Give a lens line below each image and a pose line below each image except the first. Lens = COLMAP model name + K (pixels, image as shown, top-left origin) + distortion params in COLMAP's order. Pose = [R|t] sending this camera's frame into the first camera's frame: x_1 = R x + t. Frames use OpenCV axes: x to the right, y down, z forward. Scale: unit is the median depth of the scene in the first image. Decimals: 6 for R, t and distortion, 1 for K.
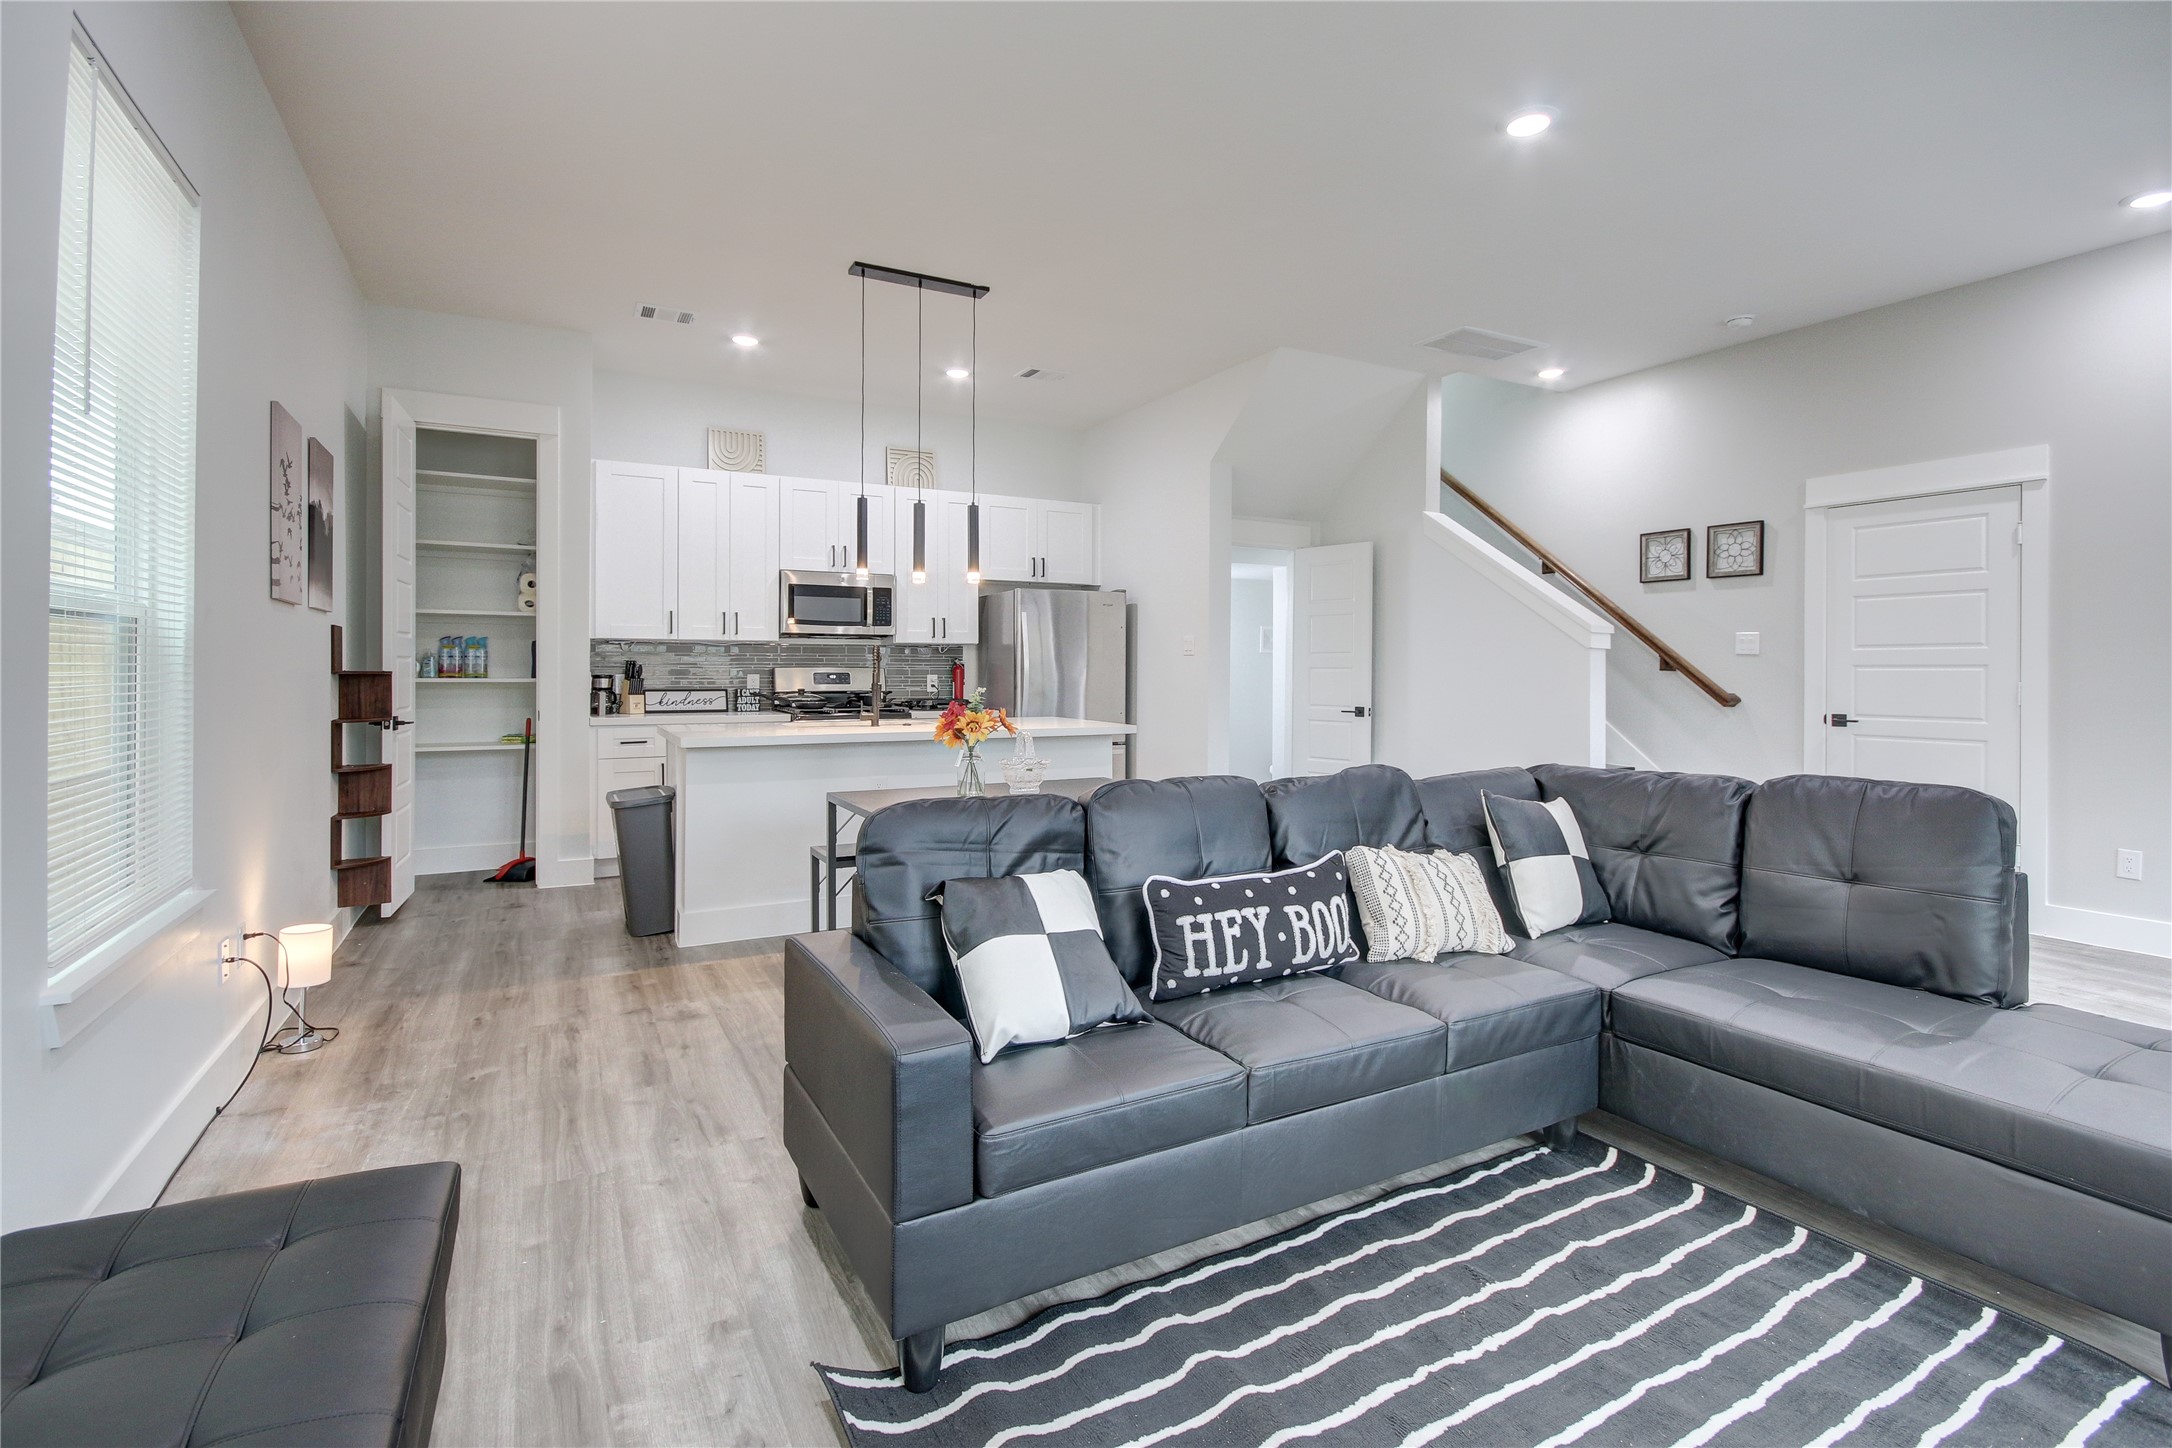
lens RADIAL K [[1043.8, 0, 1088.6], [0, 1043.8, 665.5], [0, 0, 1]] dist [0.004602, -0.004916]
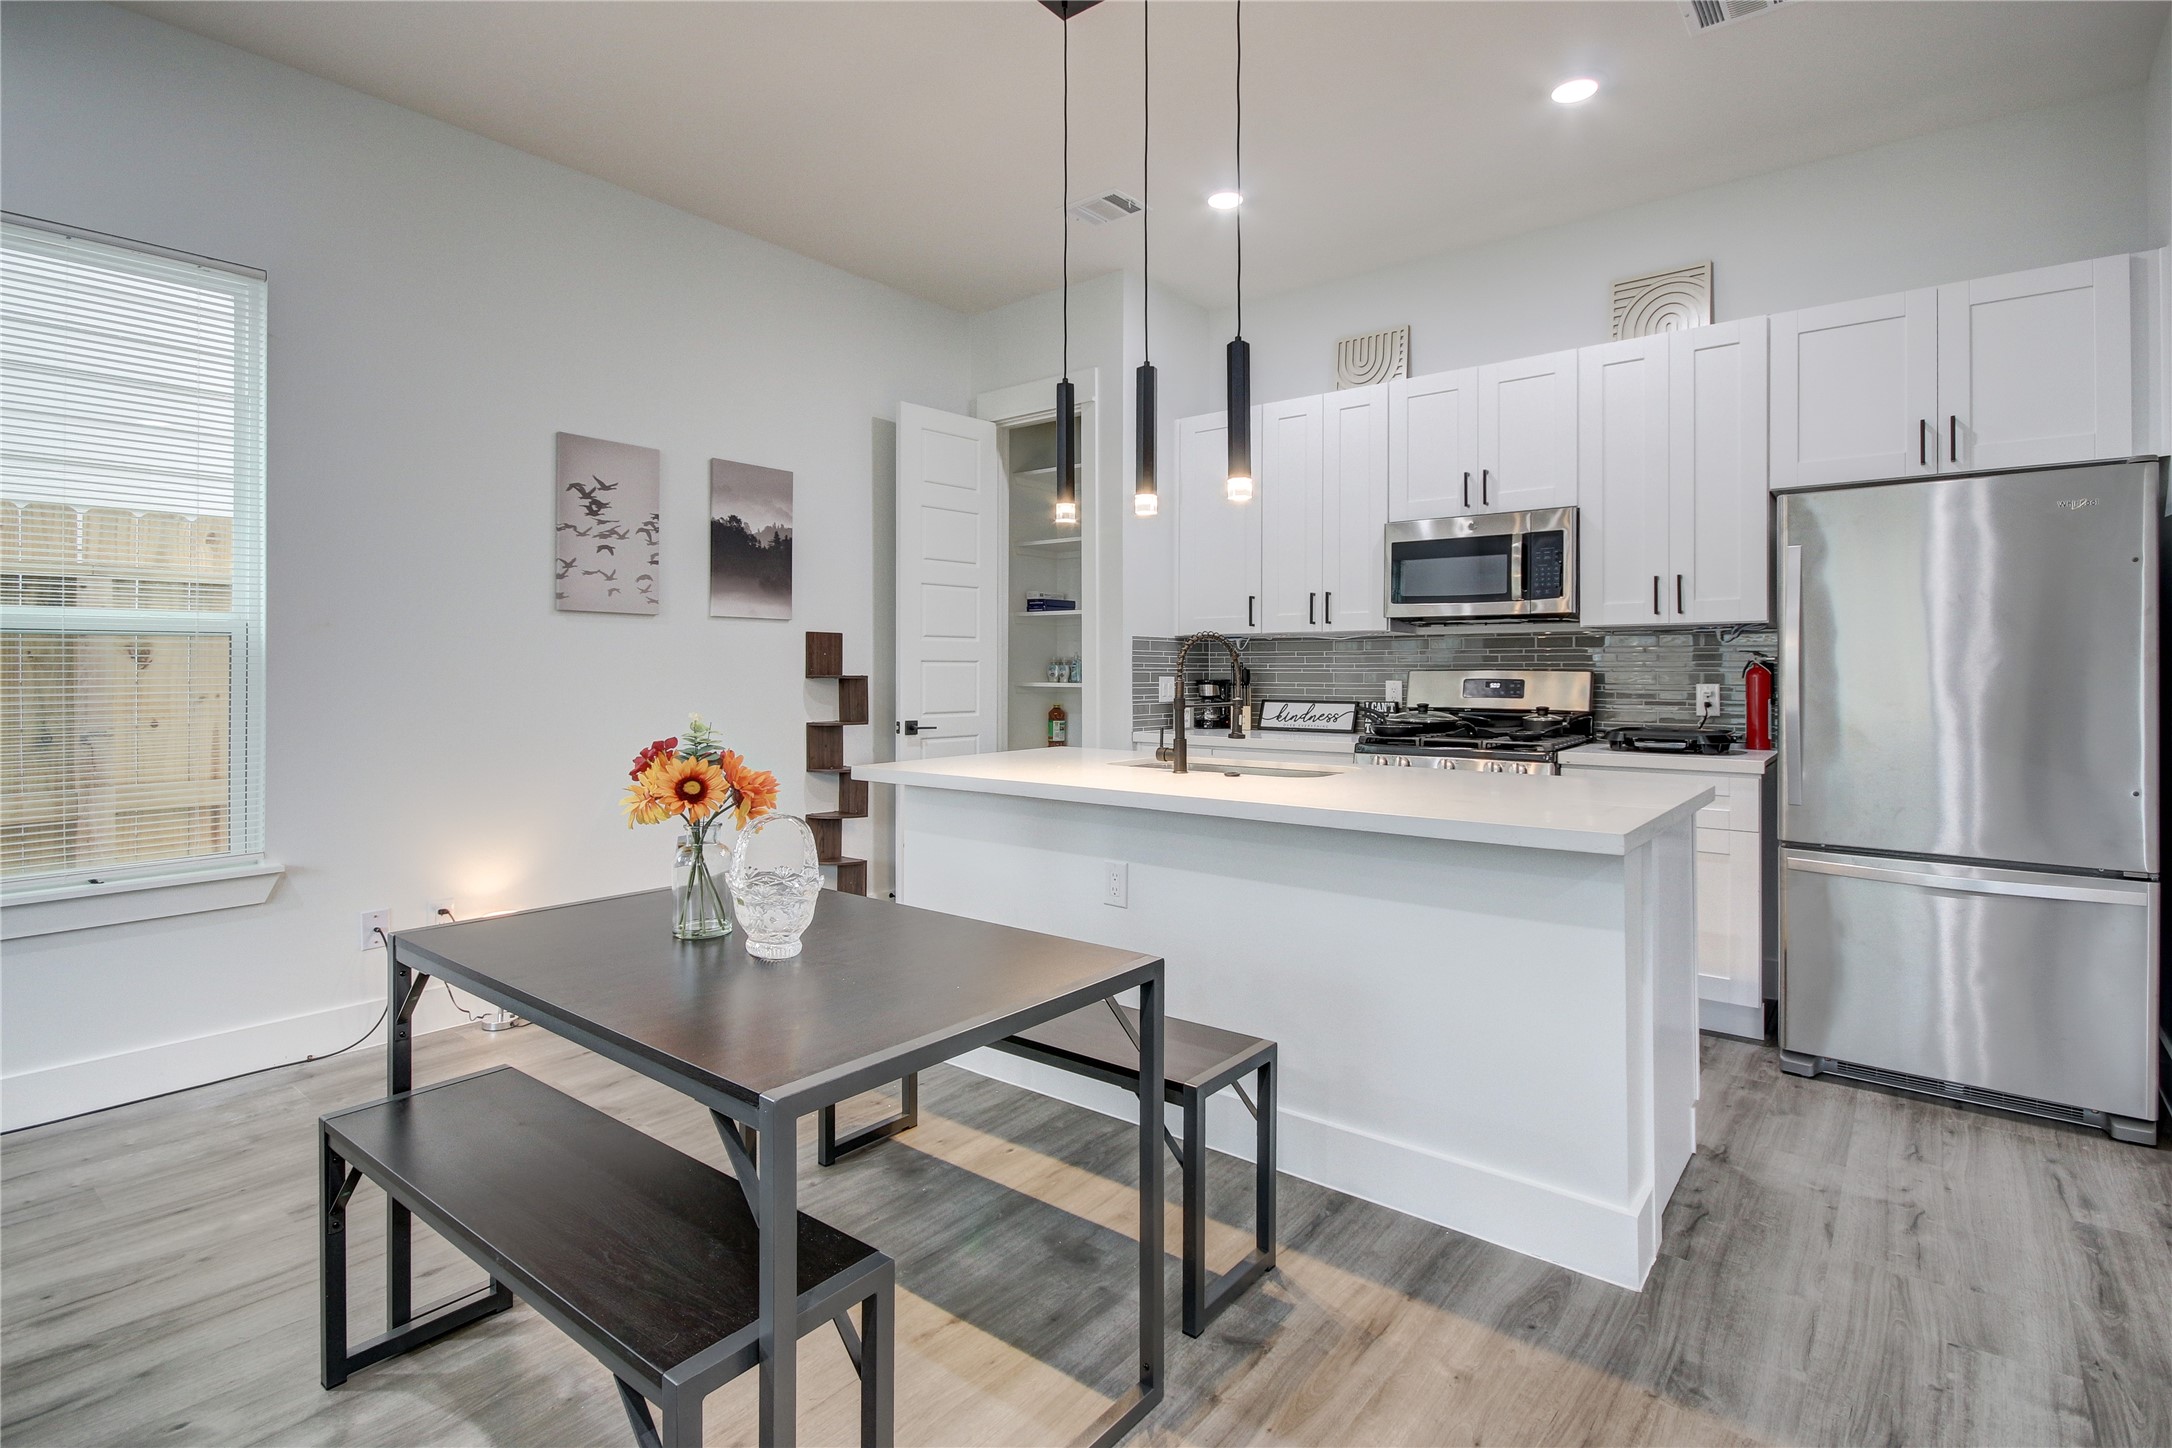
lens RADIAL K [[1043.8, 0, 1111.9], [0, 1043.8, 668.1], [0, 0, 1]] dist [0.004602, -0.004916]
pose [[0.395049, -0.004588, -0.918649, 0.271849], [0.004265, 0.999986, -0.003160, 0.001695], [0.918650, -0.002669, 0.395063, 0.640300]]
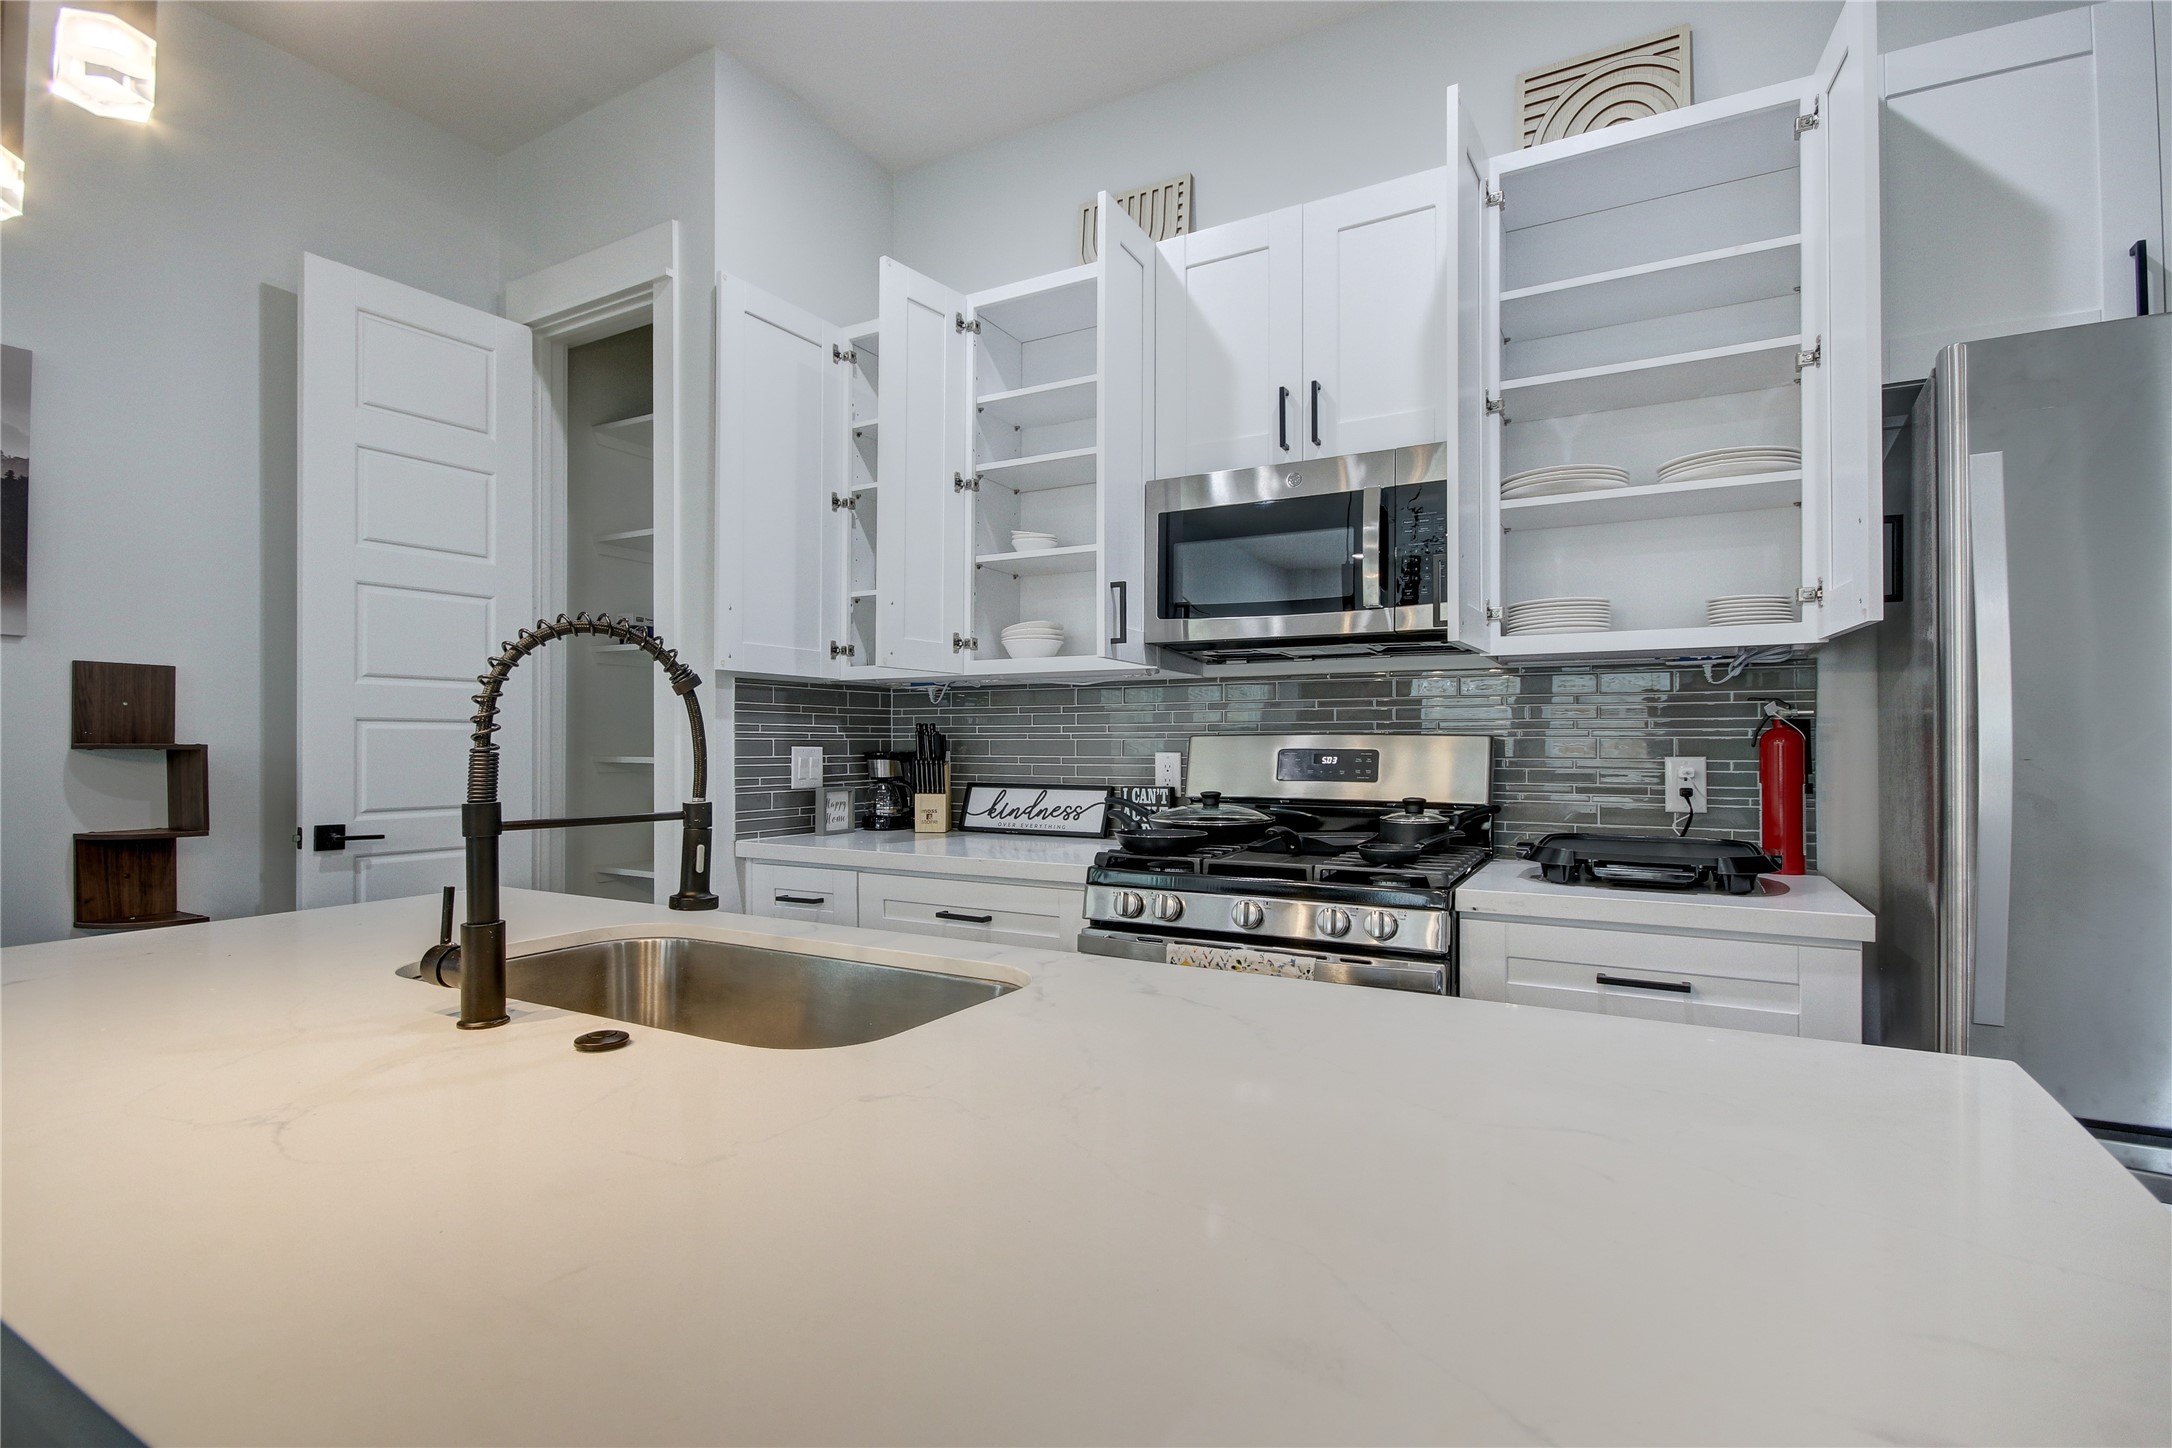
lens RADIAL K [[1043.8, 0, 1082.3], [0, 1043.8, 740.1], [0, 0, 1]] dist [0.004602, -0.004916]
pose [[0.523416, -0.005231, -0.852061, 0.023065], [0.004753, 0.999984, -0.003219, 0.005225], [0.852064, -0.002365, 0.523433, 0.860345]]
